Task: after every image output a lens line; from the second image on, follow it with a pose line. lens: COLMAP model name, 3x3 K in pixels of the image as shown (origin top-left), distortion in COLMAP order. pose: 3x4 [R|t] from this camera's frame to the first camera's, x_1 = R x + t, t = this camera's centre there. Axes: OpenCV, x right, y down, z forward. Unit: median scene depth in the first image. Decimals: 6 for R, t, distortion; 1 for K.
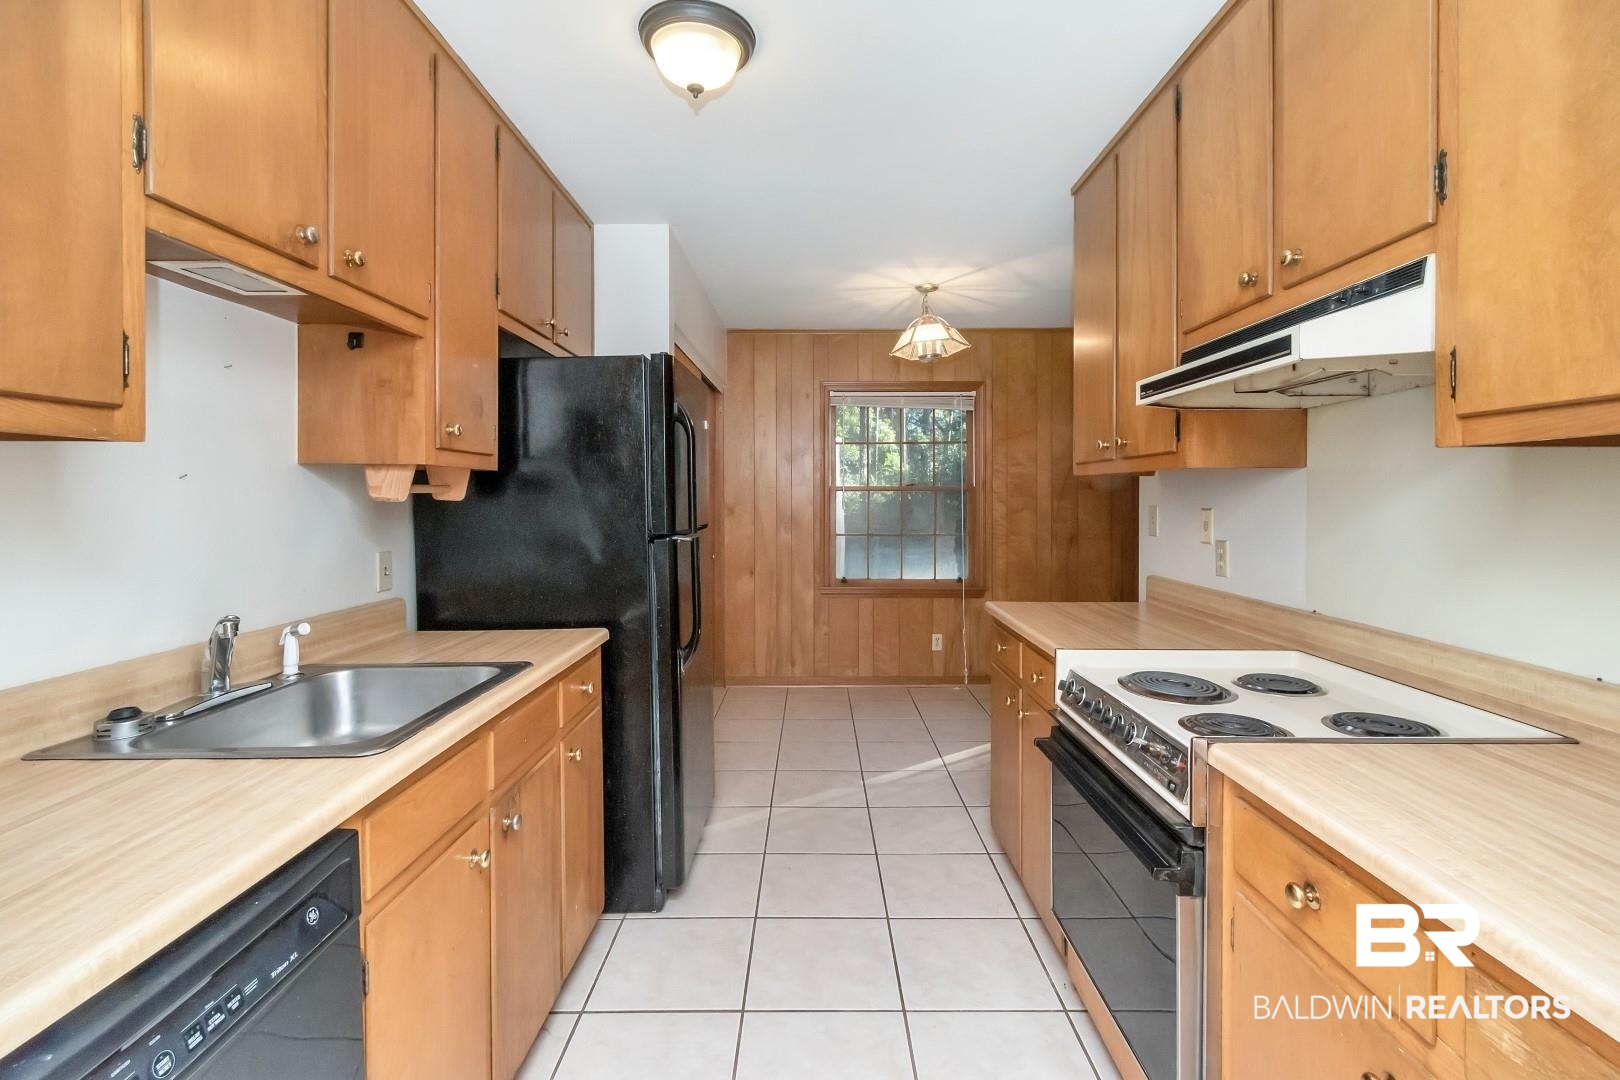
lens RADIAL K [[732.7, 0, 836.0], [0, 732.7, 497.7], [0, 0, 1]] dist [0.008271, 0.000954]
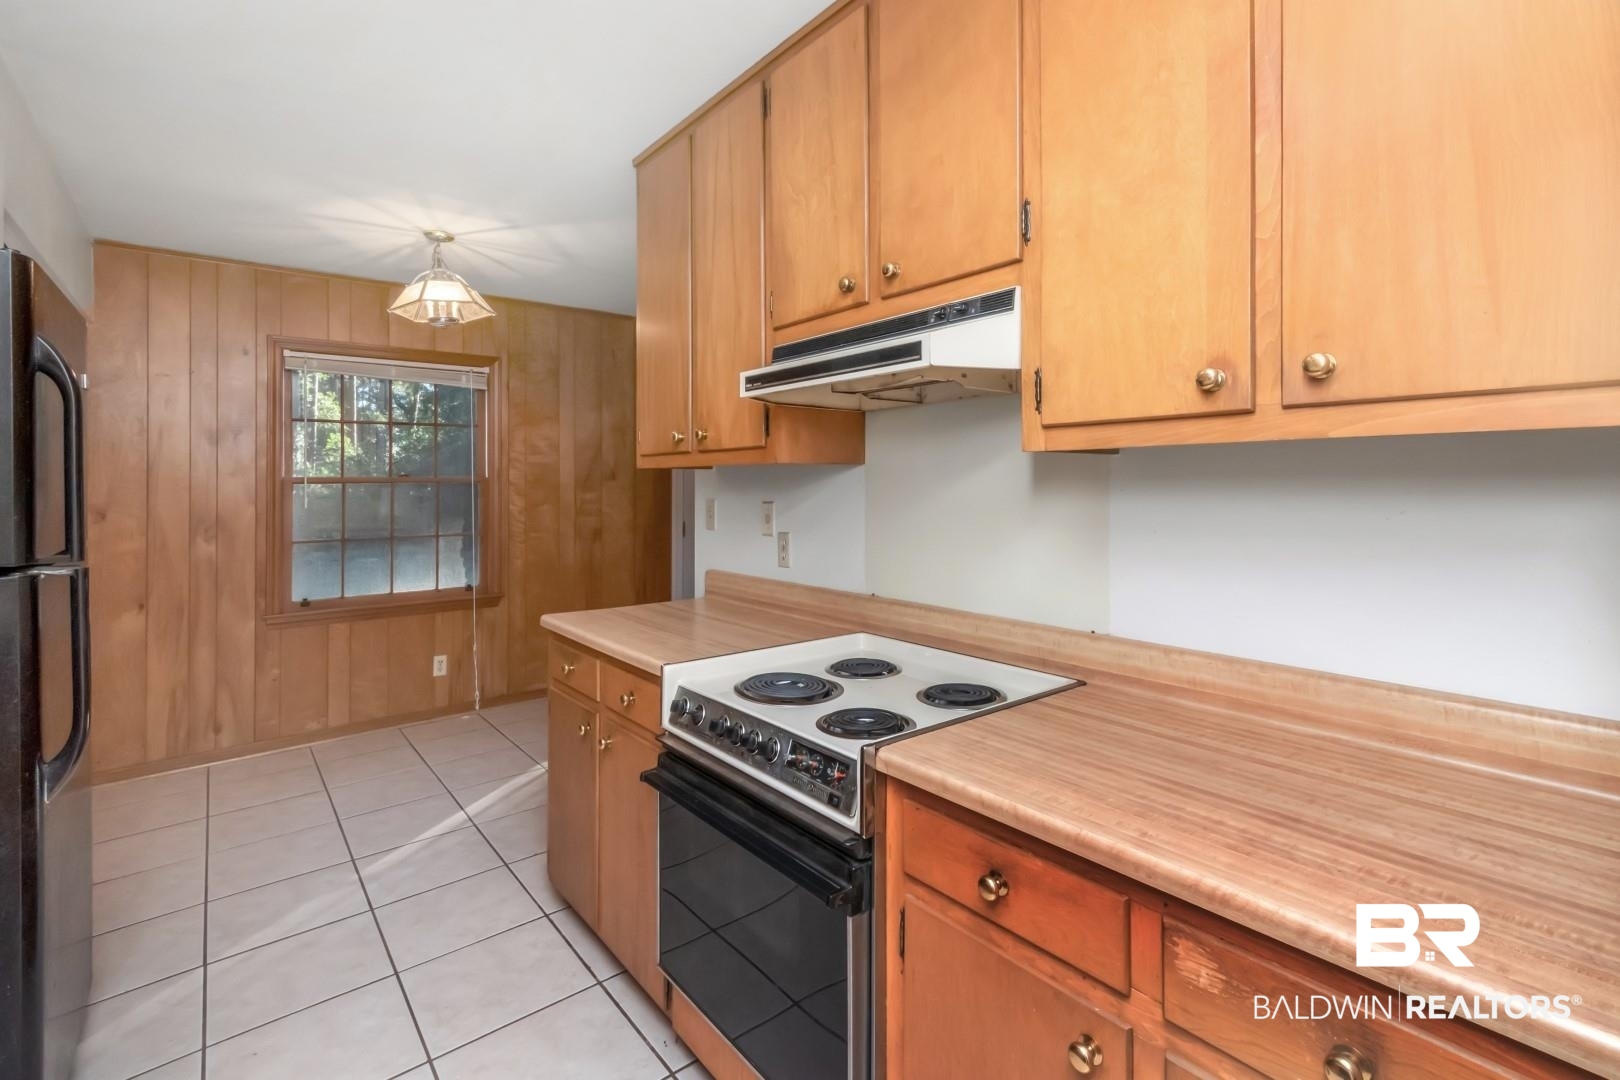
lens RADIAL K [[732.7, 0, 783.1], [0, 732.7, 473.9], [0, 0, 1]] dist [0.008271, 0.000954]
pose [[0.789510, 0.002523, 0.613732, -0.114978], [0.006543, 0.999900, -0.012527, -0.011952], [-0.613703, 0.013906, 0.789415, 0.182459]]
